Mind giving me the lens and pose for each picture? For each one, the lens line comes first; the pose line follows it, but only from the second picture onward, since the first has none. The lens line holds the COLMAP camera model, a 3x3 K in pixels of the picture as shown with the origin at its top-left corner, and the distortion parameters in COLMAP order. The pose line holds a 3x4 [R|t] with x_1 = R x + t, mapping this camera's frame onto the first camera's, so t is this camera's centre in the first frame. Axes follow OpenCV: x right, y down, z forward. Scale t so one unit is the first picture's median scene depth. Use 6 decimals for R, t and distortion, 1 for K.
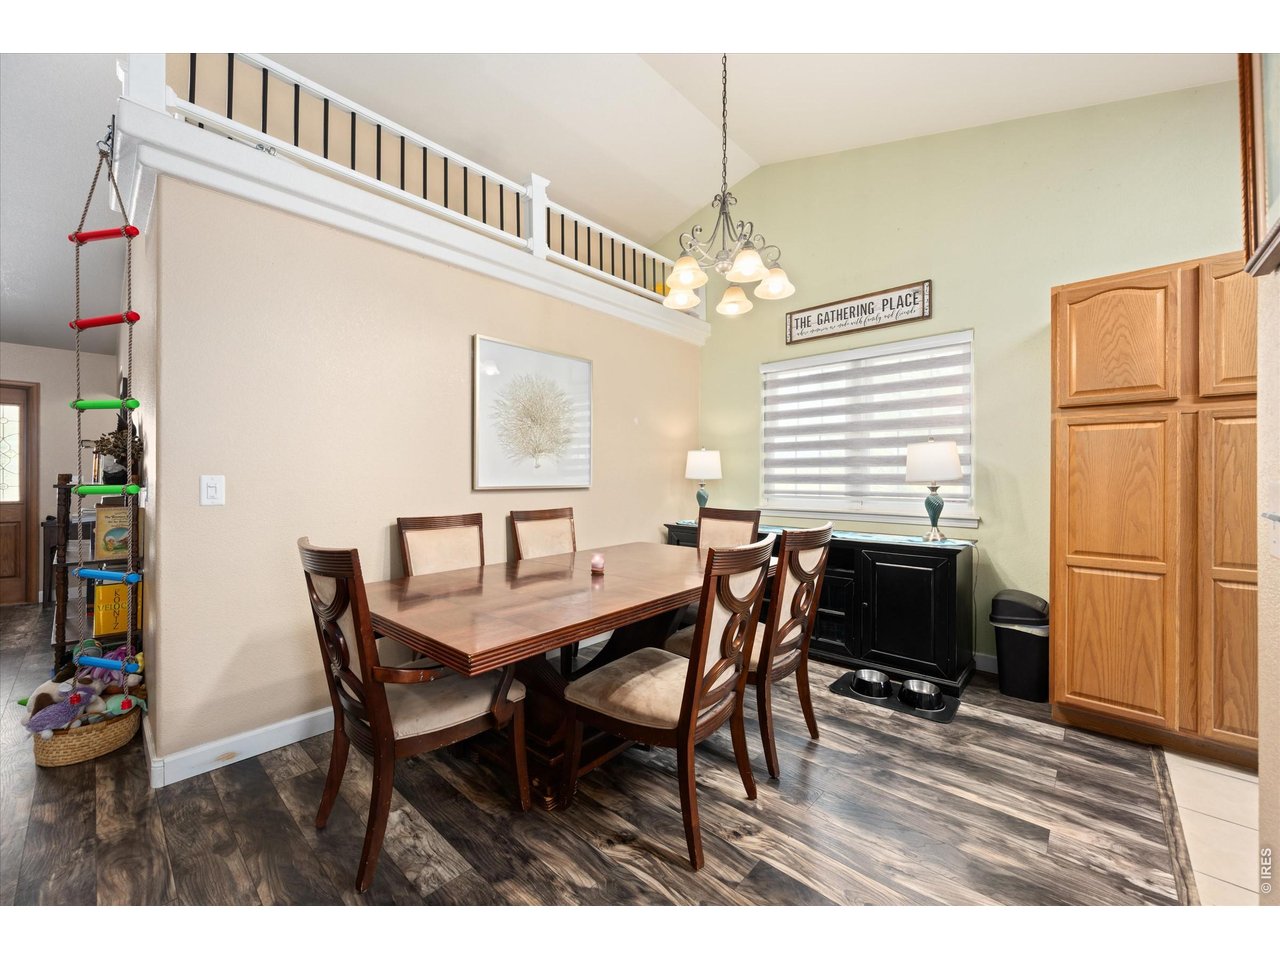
lens RADIAL K [[499.2, 0, 632.1], [0, 499.2, 472.6], [0, 0, 1]] dist [-0.002276, 0.000298]
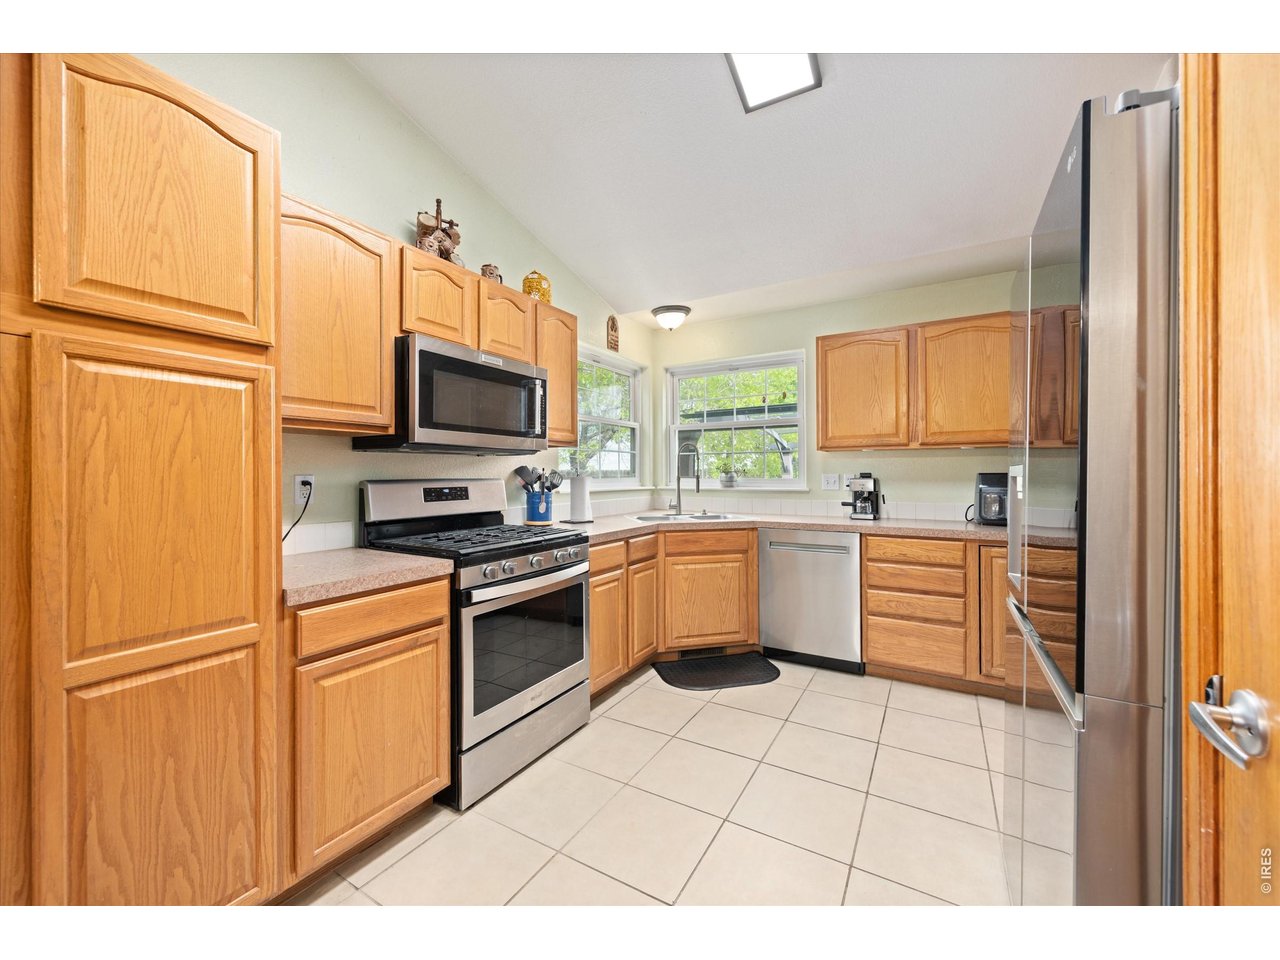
lens RADIAL K [[499.2, 0, 660.6], [0, 499.2, 473.9], [0, 0, 1]] dist [-0.002276, 0.000298]
pose [[-0.245322, 0.000902, 0.969441, 0.561697], [0.001134, 0.999999, -0.000643, 0.007377], [-0.969441, 0.000941, -0.245323, 0.561253]]
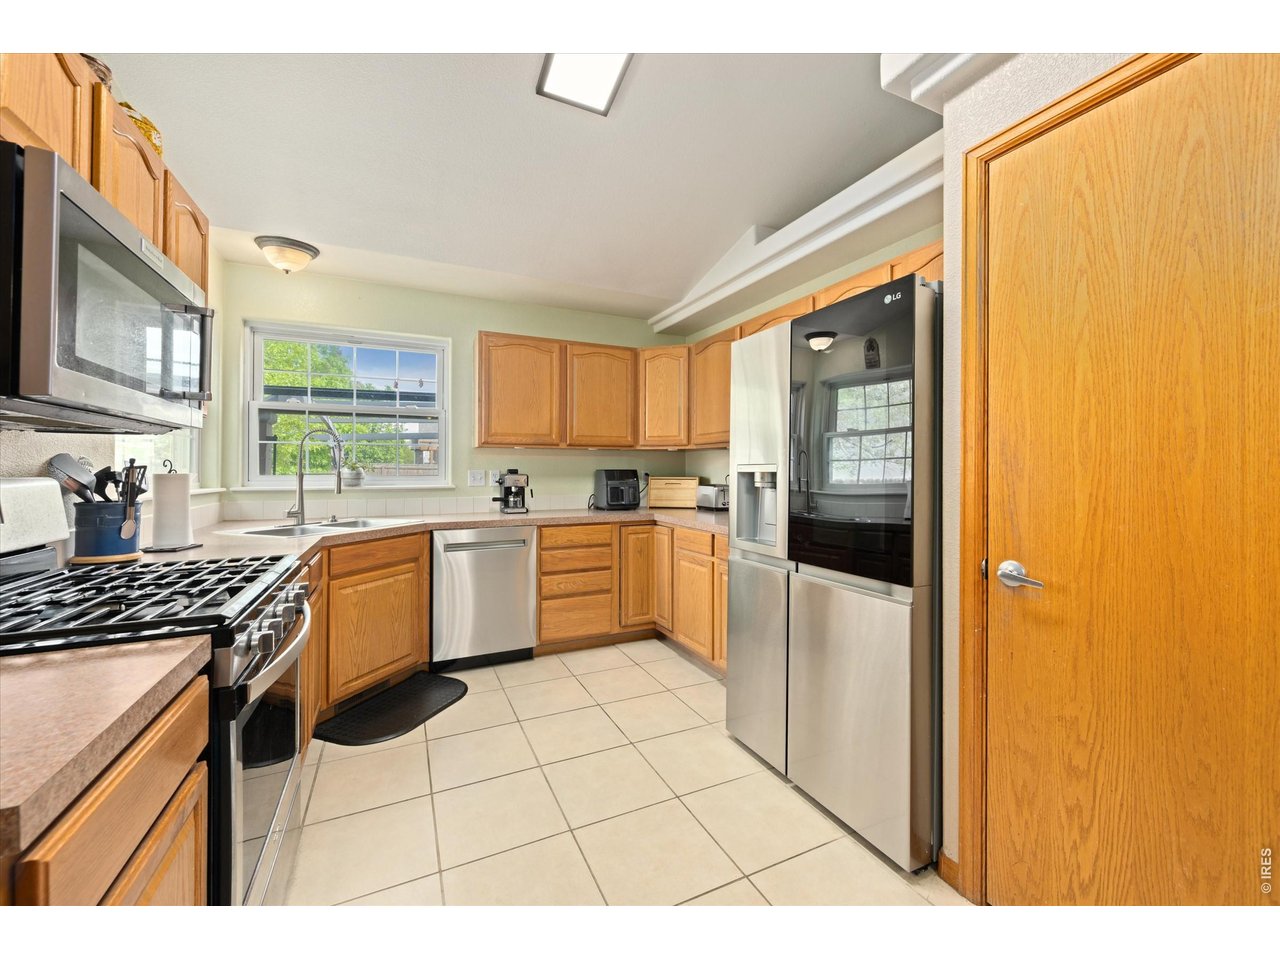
lens RADIAL K [[499.2, 0, 633.9], [0, 499.2, 468.4], [0, 0, 1]] dist [-0.002276, 0.000298]
pose [[-0.931470, 0.000622, 0.363817, 0.920167], [-0.000928, 0.999991, -0.004084, 0.007784], [-0.363816, -0.004142, -0.931462, 0.922892]]
